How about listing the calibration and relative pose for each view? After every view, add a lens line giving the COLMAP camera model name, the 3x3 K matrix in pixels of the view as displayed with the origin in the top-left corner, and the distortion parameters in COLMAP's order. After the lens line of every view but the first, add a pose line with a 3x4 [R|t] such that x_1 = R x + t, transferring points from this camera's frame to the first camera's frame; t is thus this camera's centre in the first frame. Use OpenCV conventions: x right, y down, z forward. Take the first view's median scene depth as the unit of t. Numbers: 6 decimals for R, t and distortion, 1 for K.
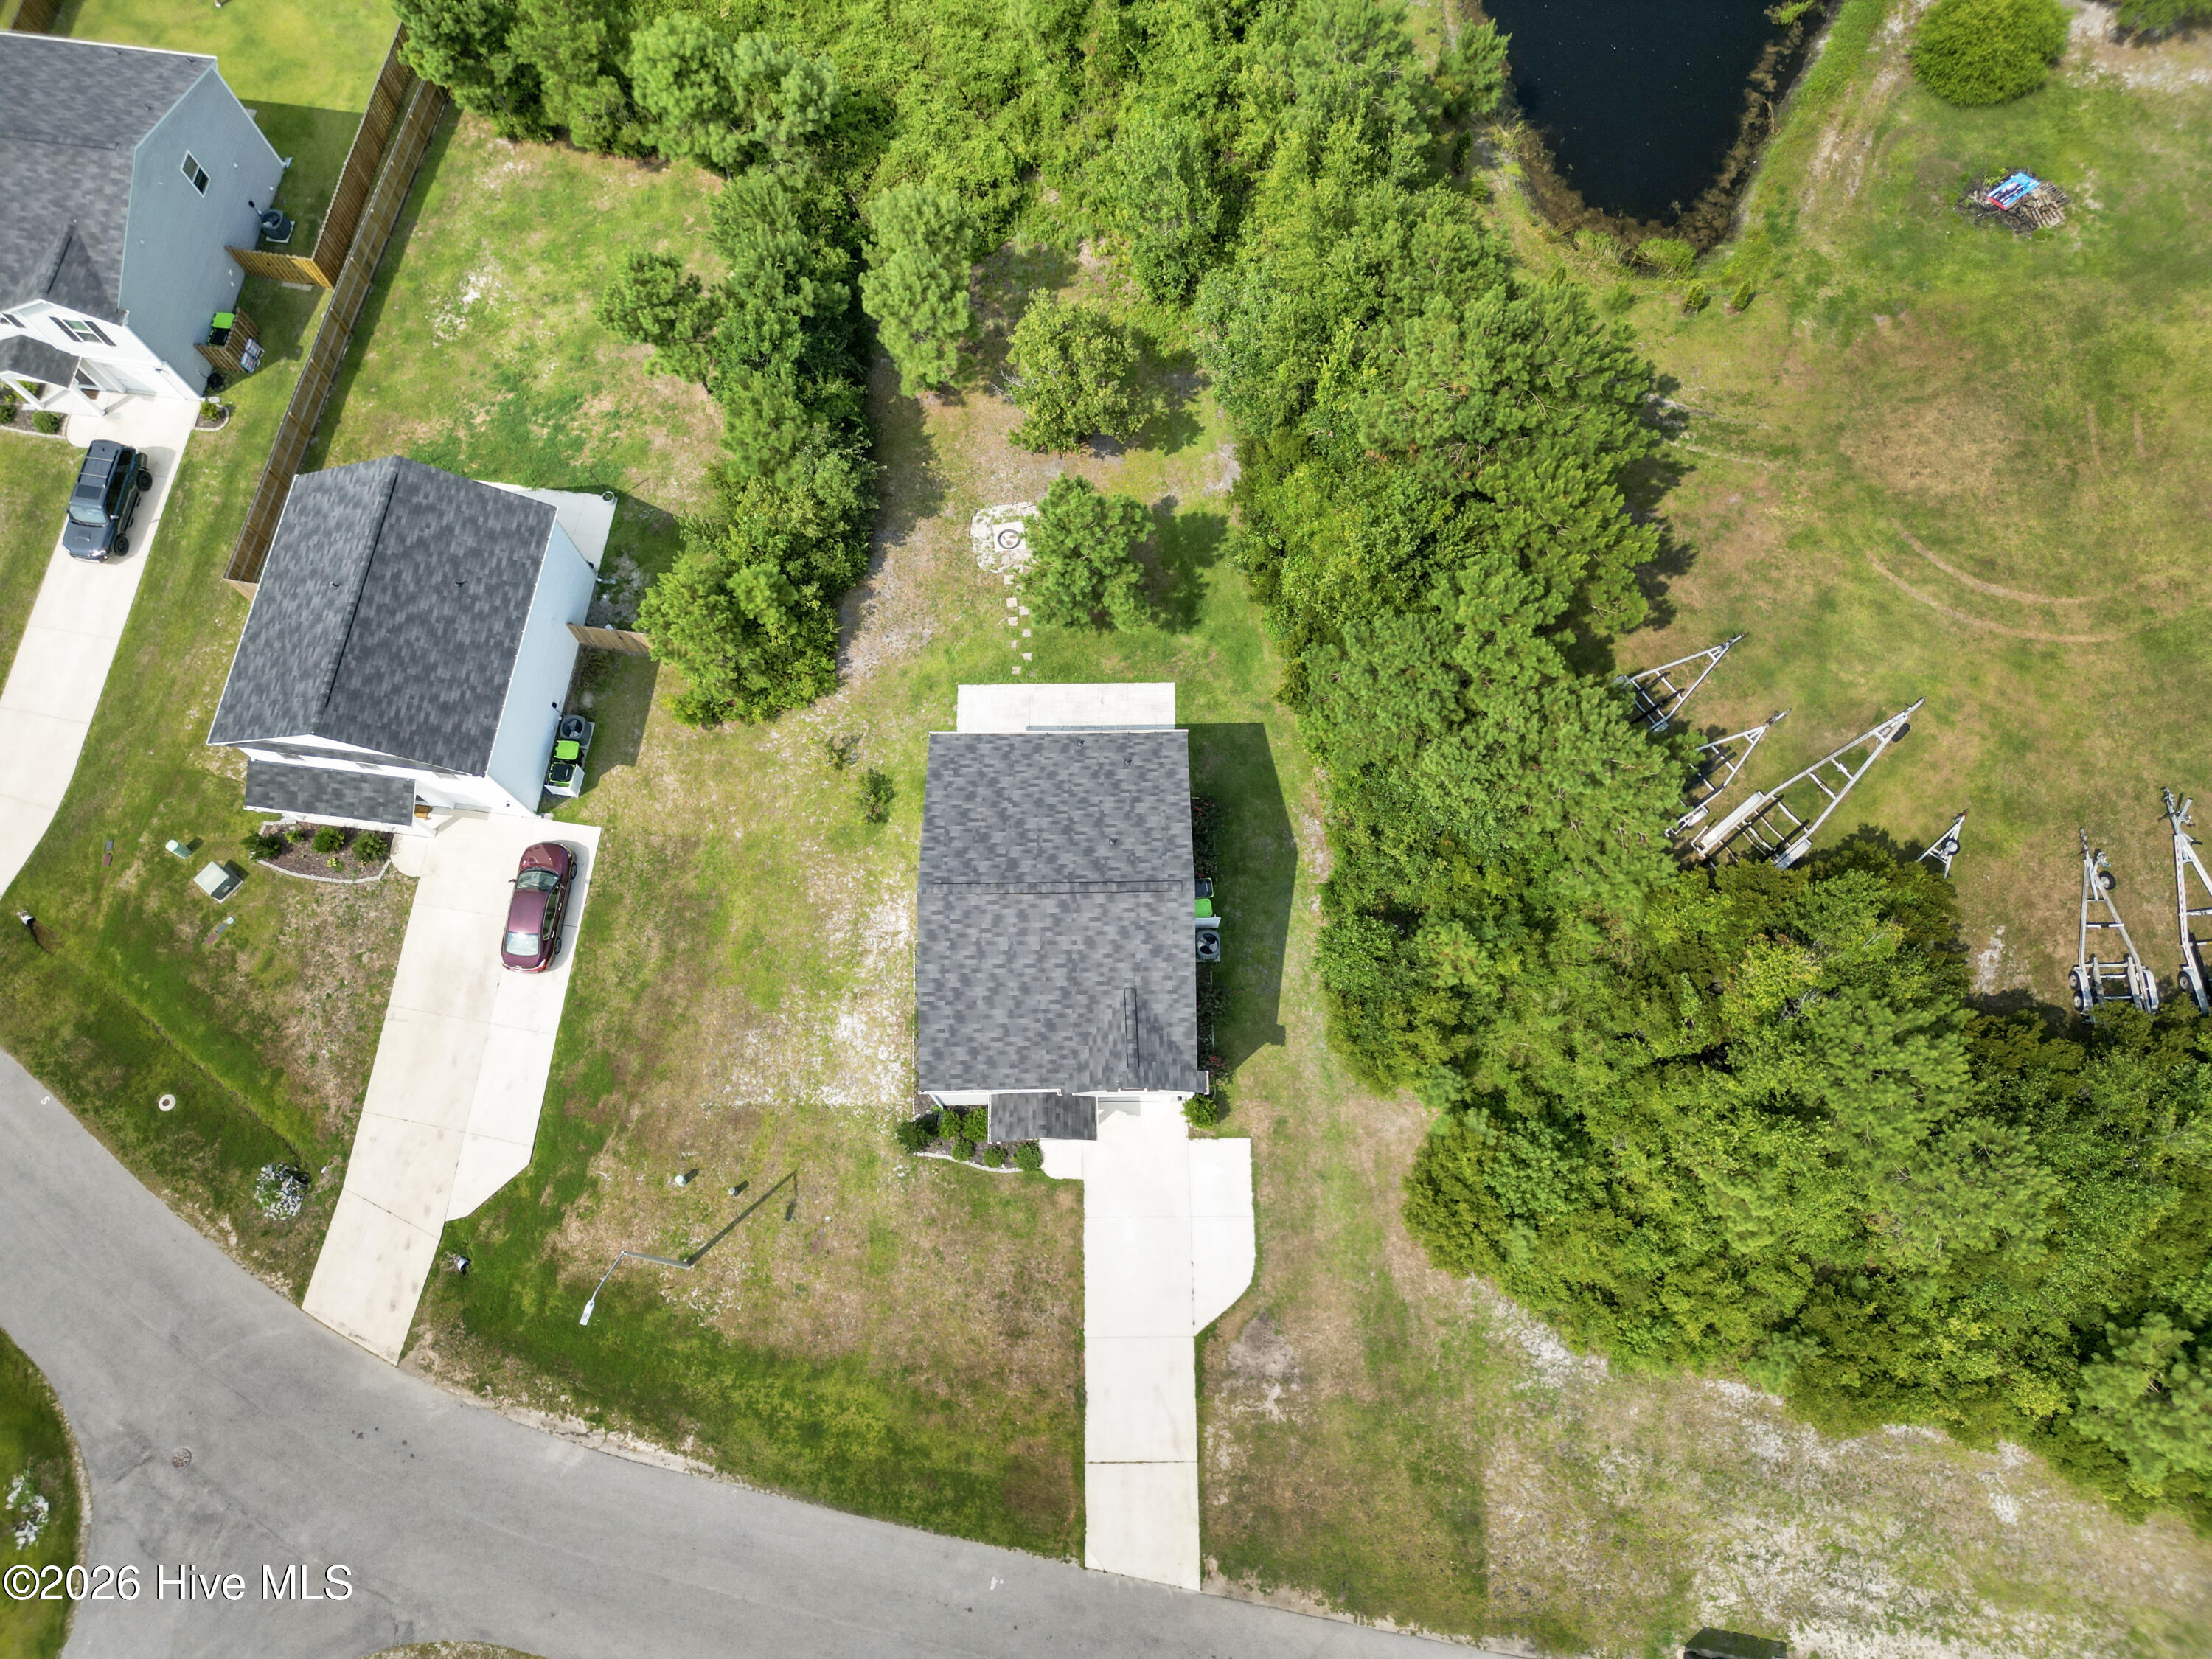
lens RADIAL K [[1546.6, 0, 1106.0], [0, 1546.6, 829.5], [0, 0, 1]] dist [0.079603, -0.086666]
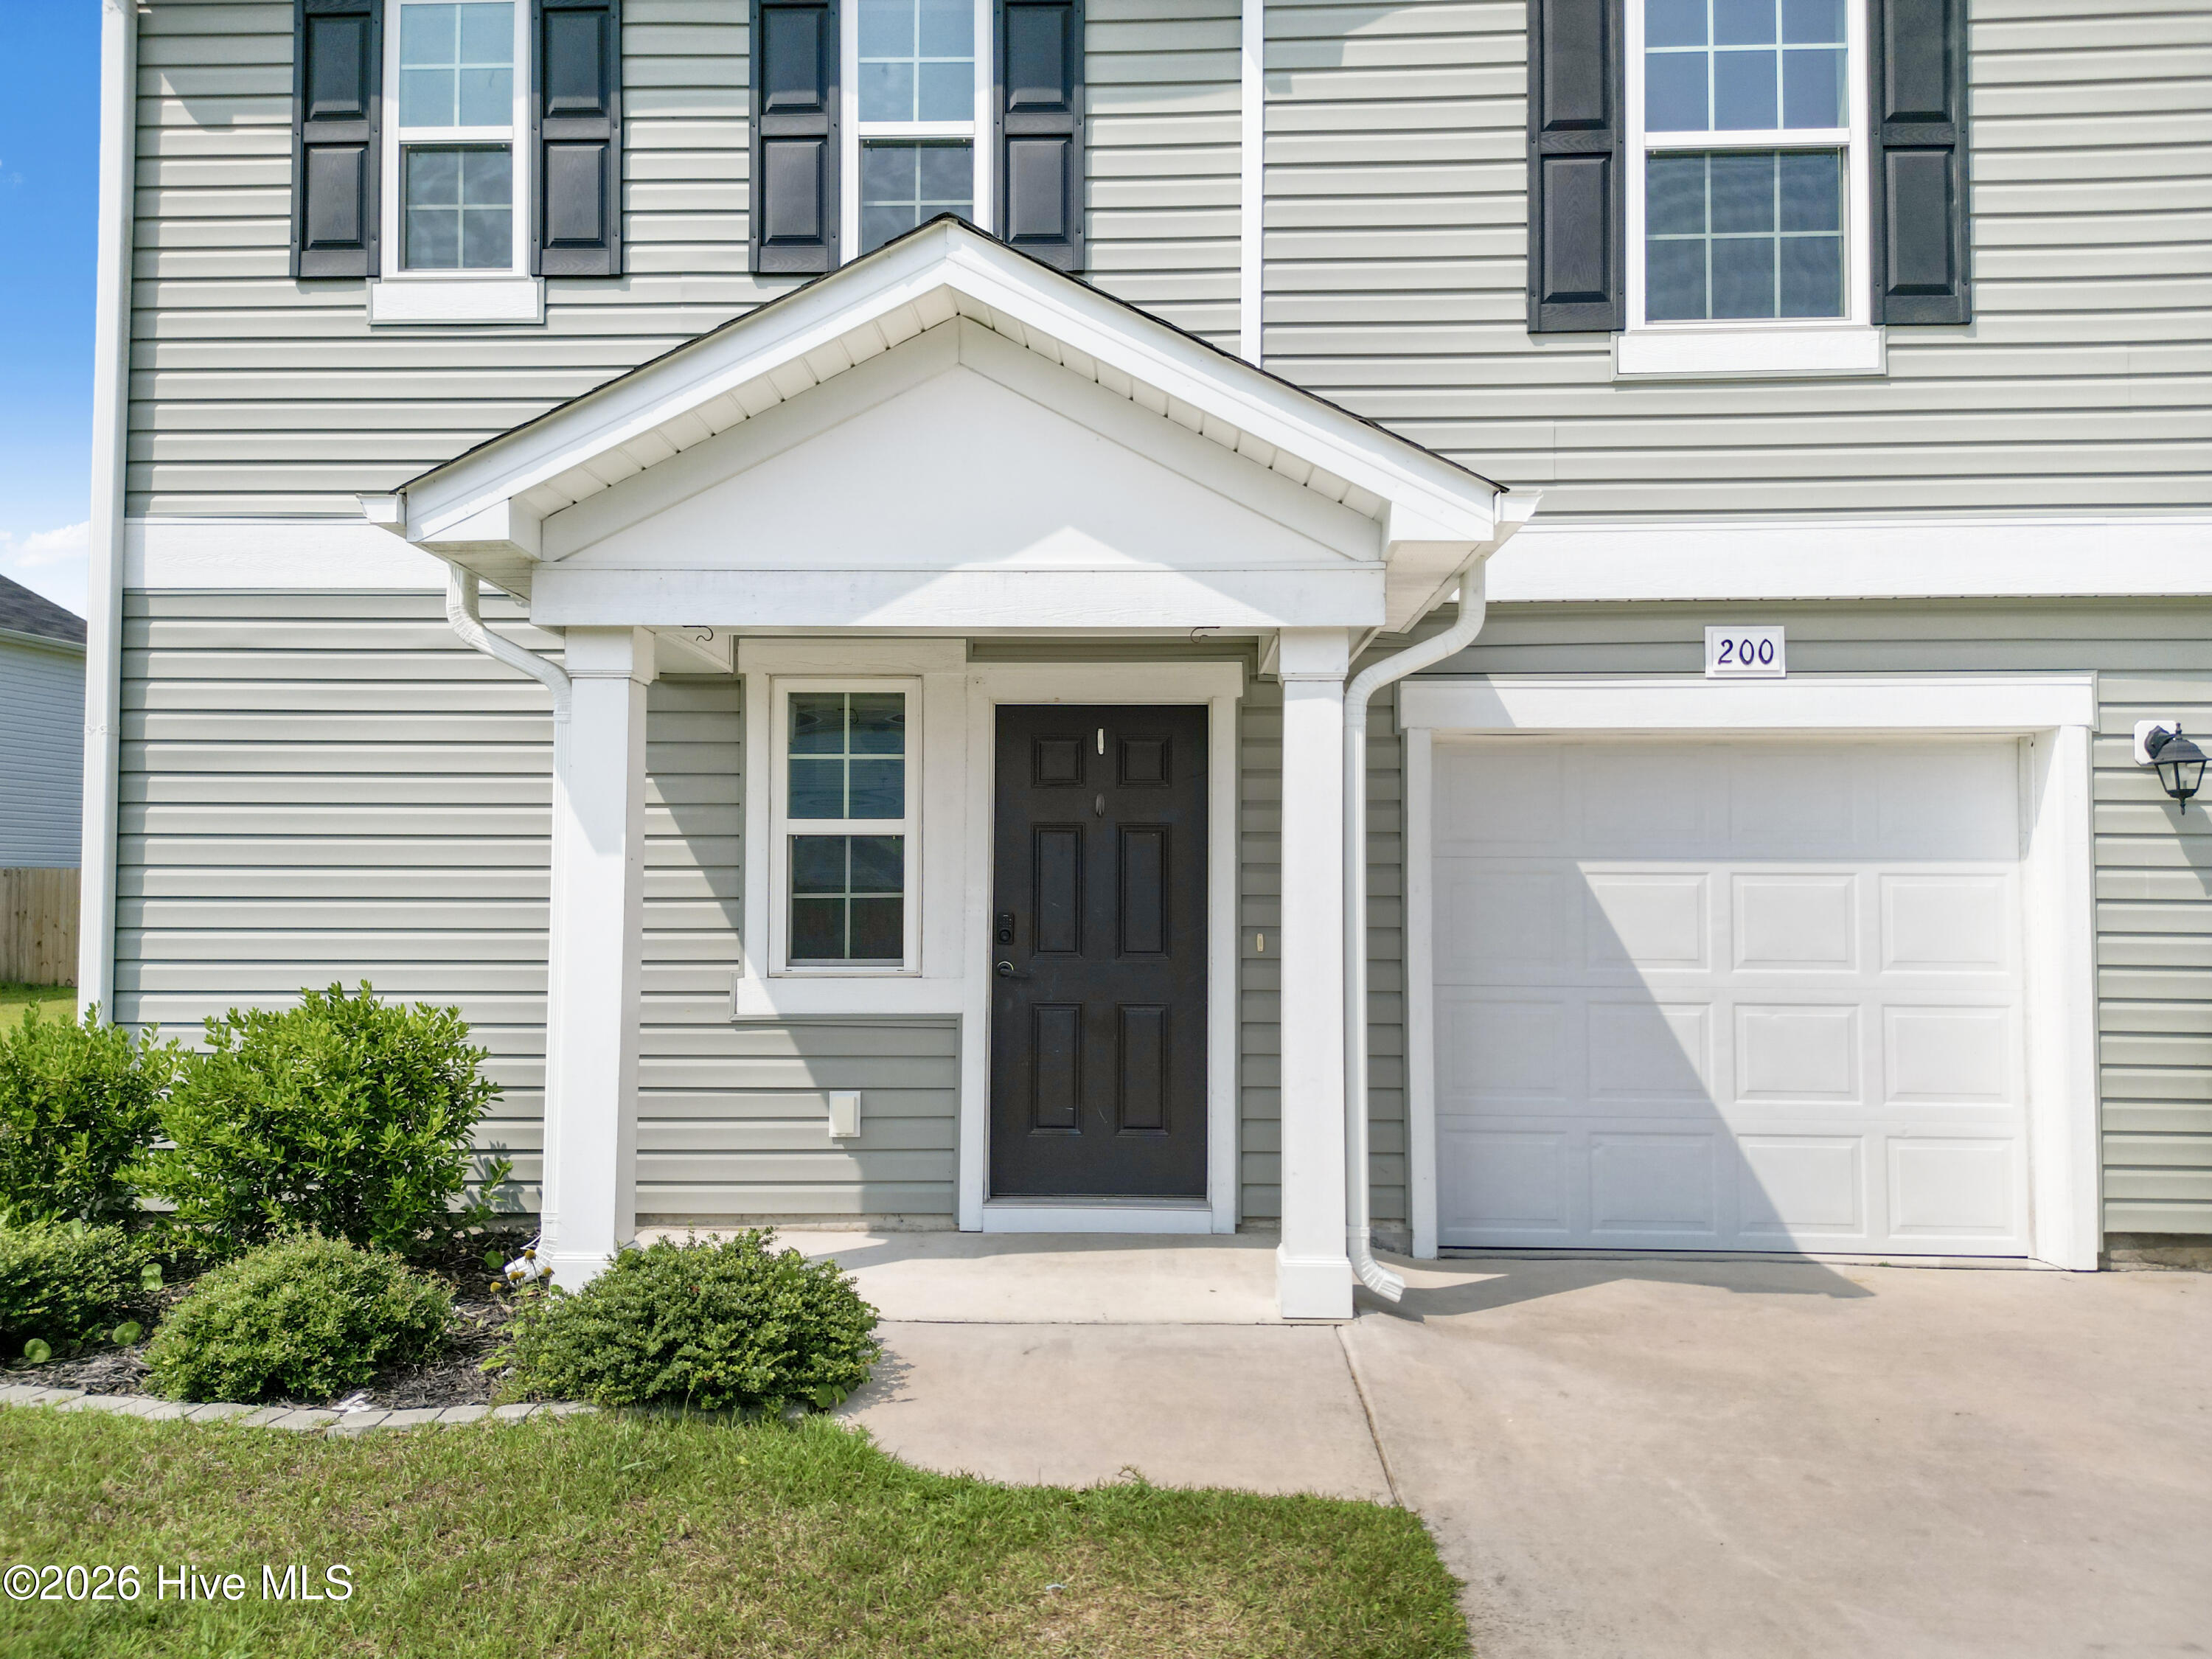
lens RADIAL K [[1546.6, 0, 1106.0], [0, 1546.6, 829.5], [0, 0, 1]] dist [0.079603, -0.086666]
pose [[0.998595, 0.012925, -0.051397, -0.025101], [-0.052984, 0.265356, -0.962694, 0.289664], [0.001196, 0.964064, 0.265667, 0.971060]]
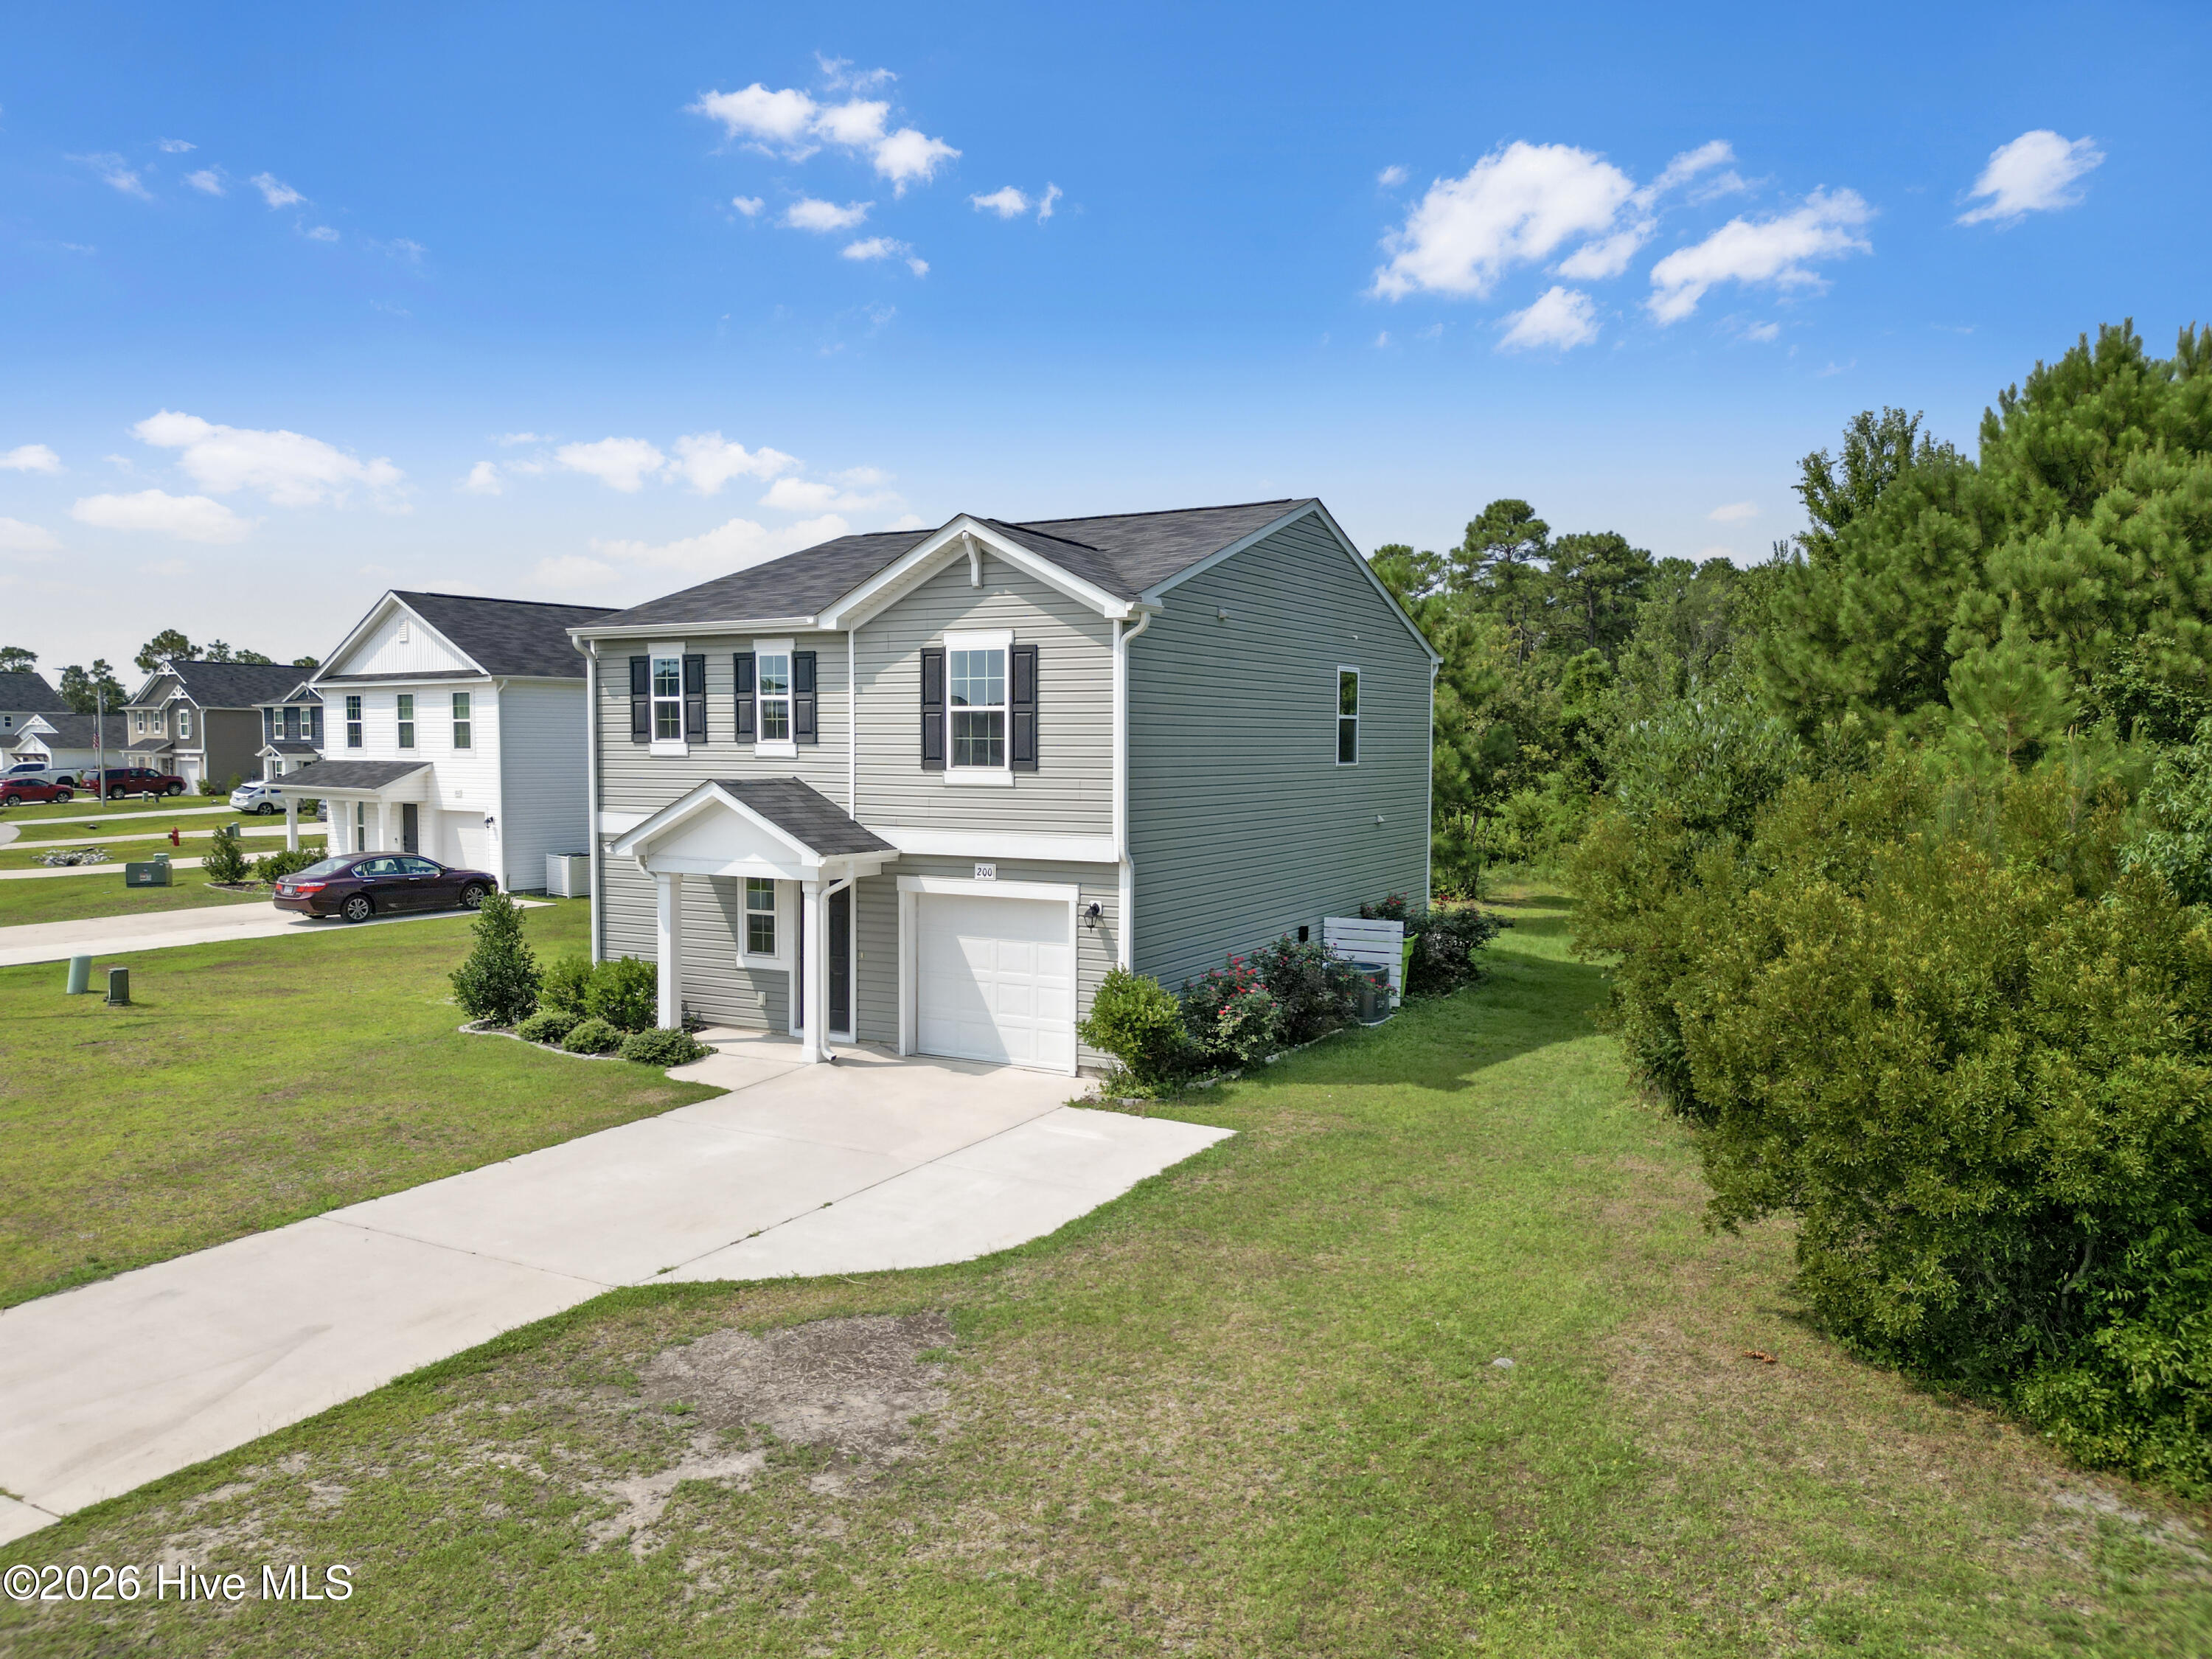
lens RADIAL K [[1546.6, 0, 1106.0], [0, 1546.6, 829.5], [0, 0, 1]] dist [0.079603, -0.086666]
pose [[0.866412, 0.043123, -0.497464, 0.223024], [-0.479524, 0.349665, -0.804855, 0.445044], [0.139238, 0.935882, 0.323633, 0.866362]]
